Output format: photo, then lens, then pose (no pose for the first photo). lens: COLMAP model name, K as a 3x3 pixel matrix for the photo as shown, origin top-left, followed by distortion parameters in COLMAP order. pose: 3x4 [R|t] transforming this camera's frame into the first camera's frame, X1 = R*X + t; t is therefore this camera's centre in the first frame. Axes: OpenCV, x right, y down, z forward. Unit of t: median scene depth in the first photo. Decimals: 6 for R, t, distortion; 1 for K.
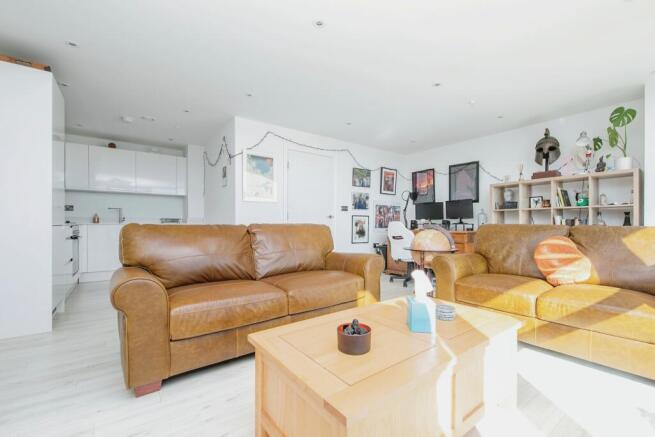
lens RADIAL K [[266.7, 0, 328.7], [0, 266.7, 221.3], [0, 0, 1]] dist [0.000258, -0.000082]
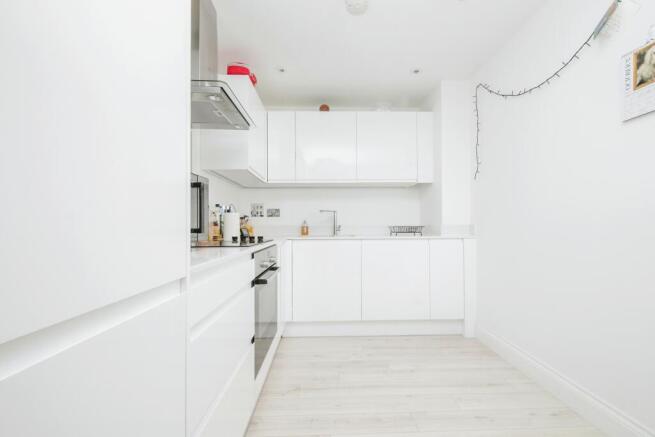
lens RADIAL K [[266.7, 0, 328.7], [0, 266.7, 221.3], [0, 0, 1]] dist [0.000258, -0.000082]
pose [[0.794762, -0.006181, -0.606889, -0.433158], [0.008581, 0.999963, 0.001052, -0.026895], [0.606860, -0.006044, 0.794786, 0.519676]]
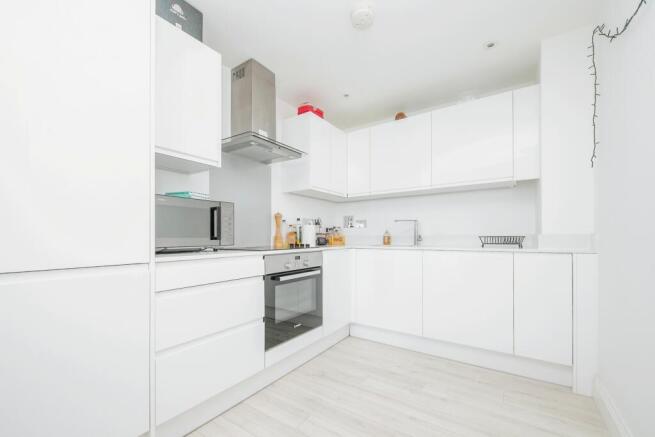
lens RADIAL K [[269.2, 0, 338.0], [0, 269.2, 232.9], [0, 0, 1]] dist [-0.001813, -0.000482]
pose [[0.298866, -0.006830, -0.954271, -0.276302], [0.016539, 0.999861, -0.001977, -0.023161], [0.954152, -0.015192, 0.298938, 0.678075]]
